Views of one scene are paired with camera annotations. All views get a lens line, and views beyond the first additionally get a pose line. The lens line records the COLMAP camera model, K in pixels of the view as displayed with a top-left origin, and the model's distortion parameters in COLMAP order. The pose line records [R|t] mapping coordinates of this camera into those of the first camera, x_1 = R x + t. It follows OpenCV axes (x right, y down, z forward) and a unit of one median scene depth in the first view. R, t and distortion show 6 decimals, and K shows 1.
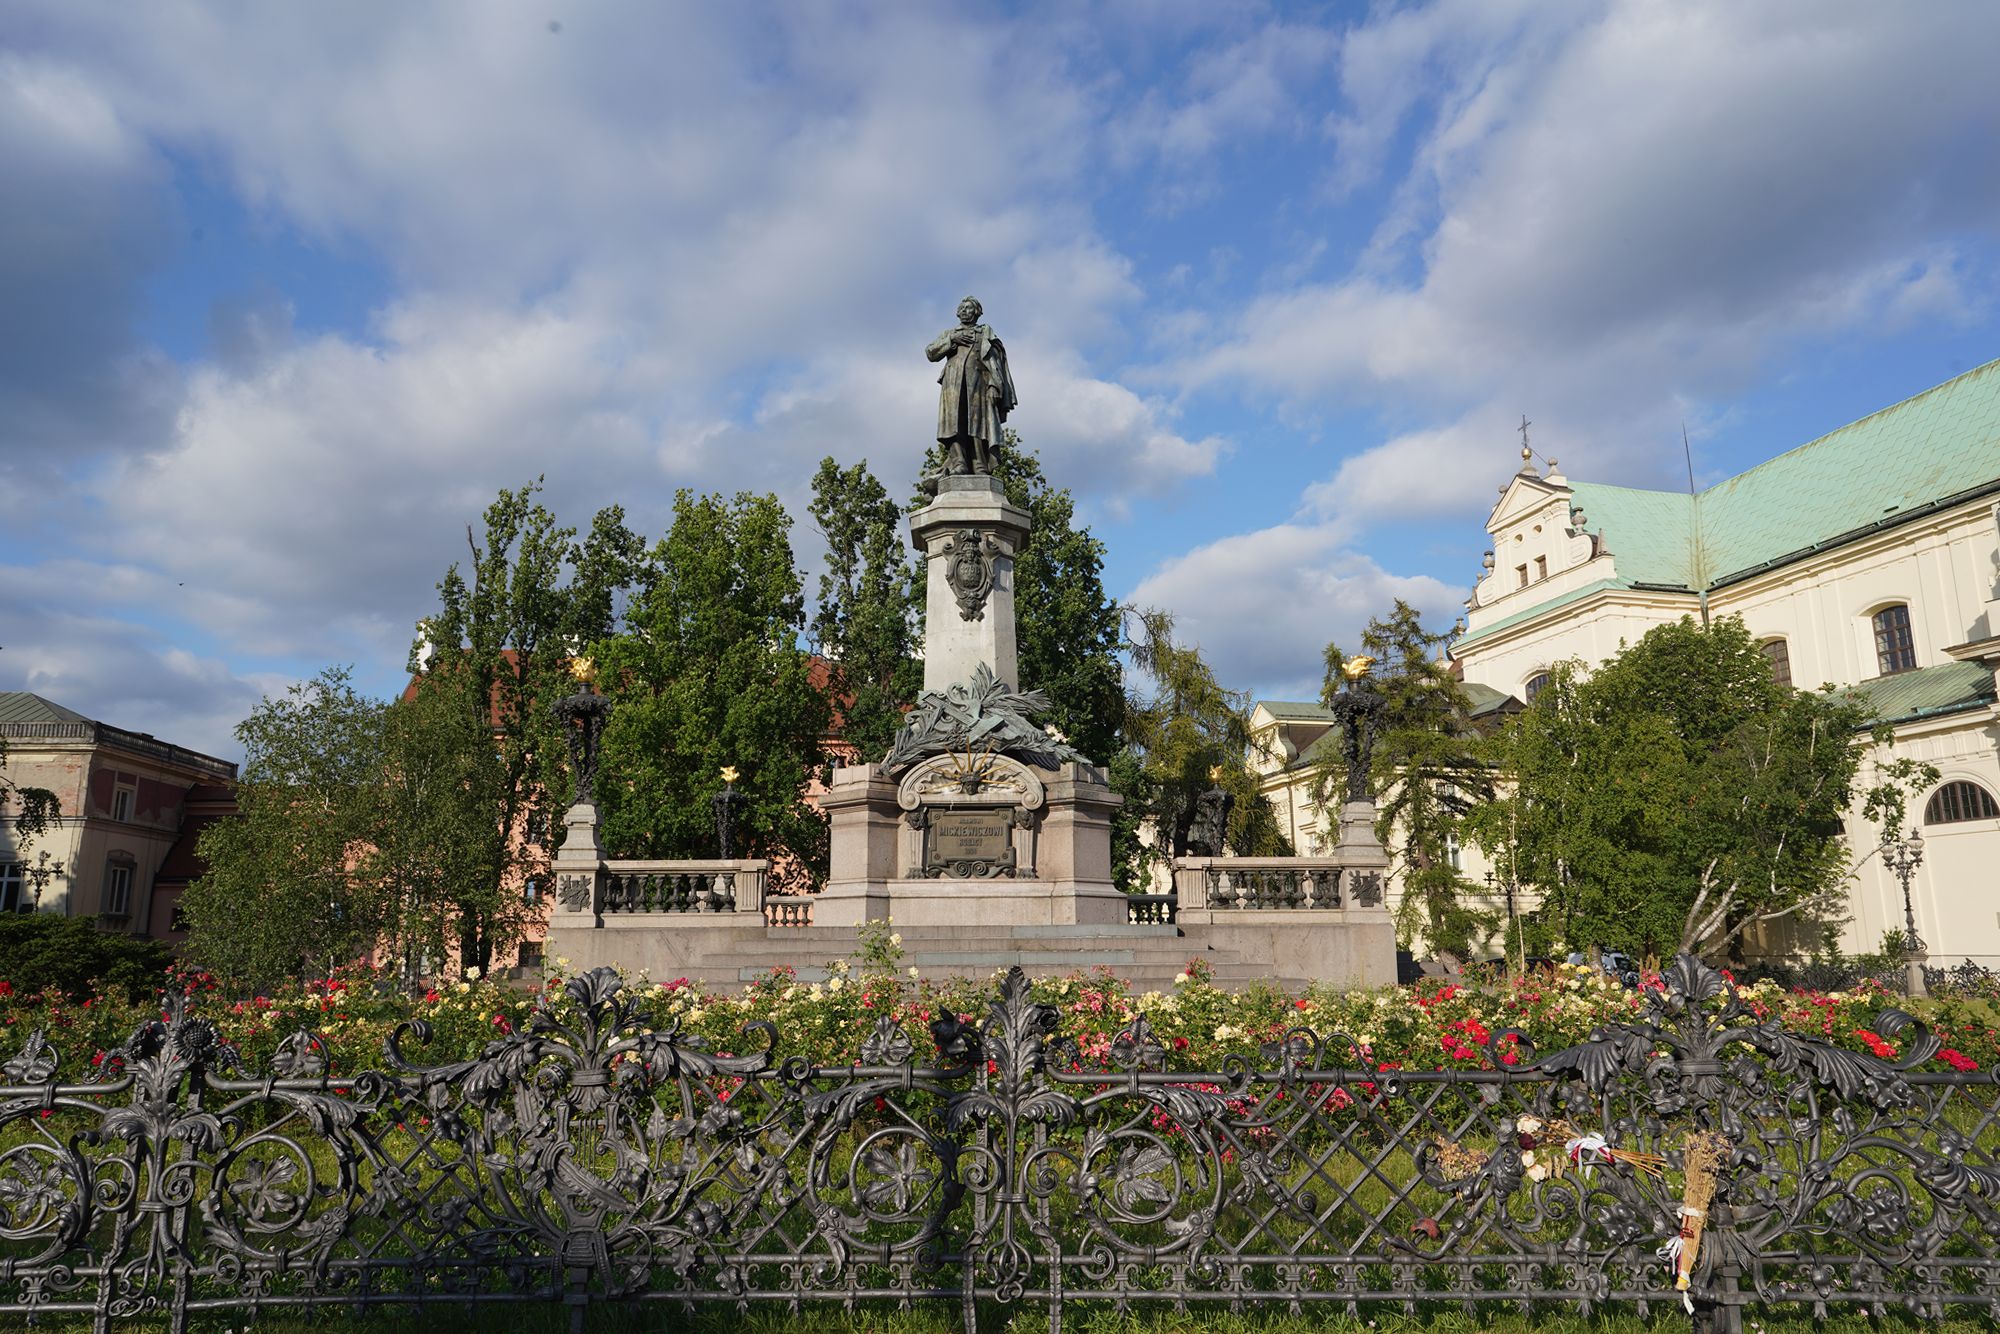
lens RADIAL K [[1326.9, 0, 997.9], [0, 1326.9, 666.4], [0, 0, 1]] dist [-0.036601, 0.024009]
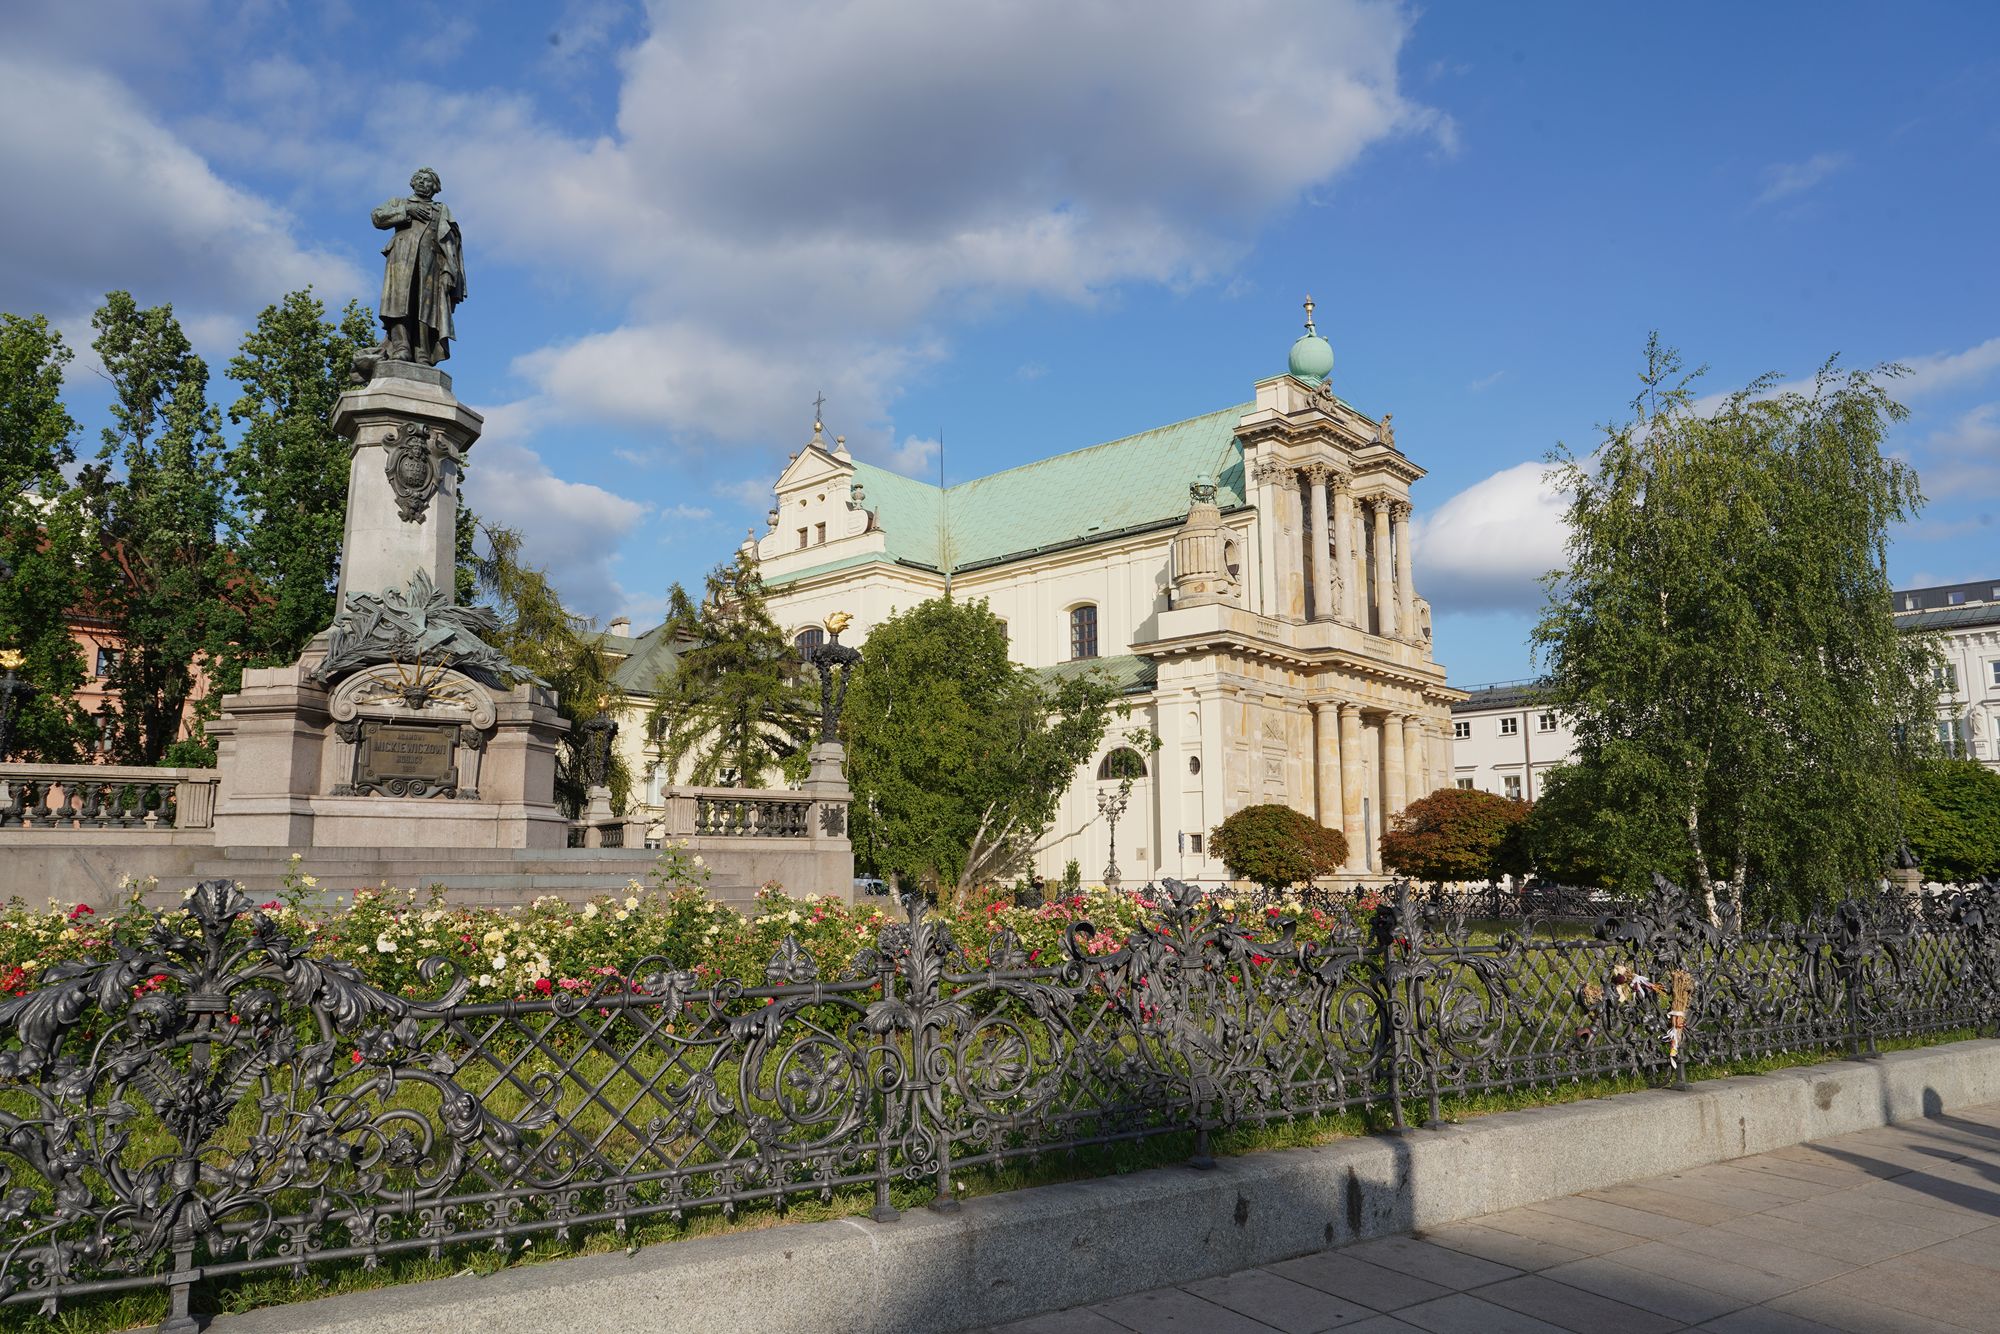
lens RADIAL K [[1309.1, 0, 981.6], [0, 1309.1, 675.3], [0, 0, 1]] dist [-0.038844, 0.014388]
pose [[0.828025, 0.083079, 0.554502, -0.173610], [-0.115511, 0.993023, 0.023709, 0.004018], [-0.548663, -0.083683, 0.831845, 0.013848]]
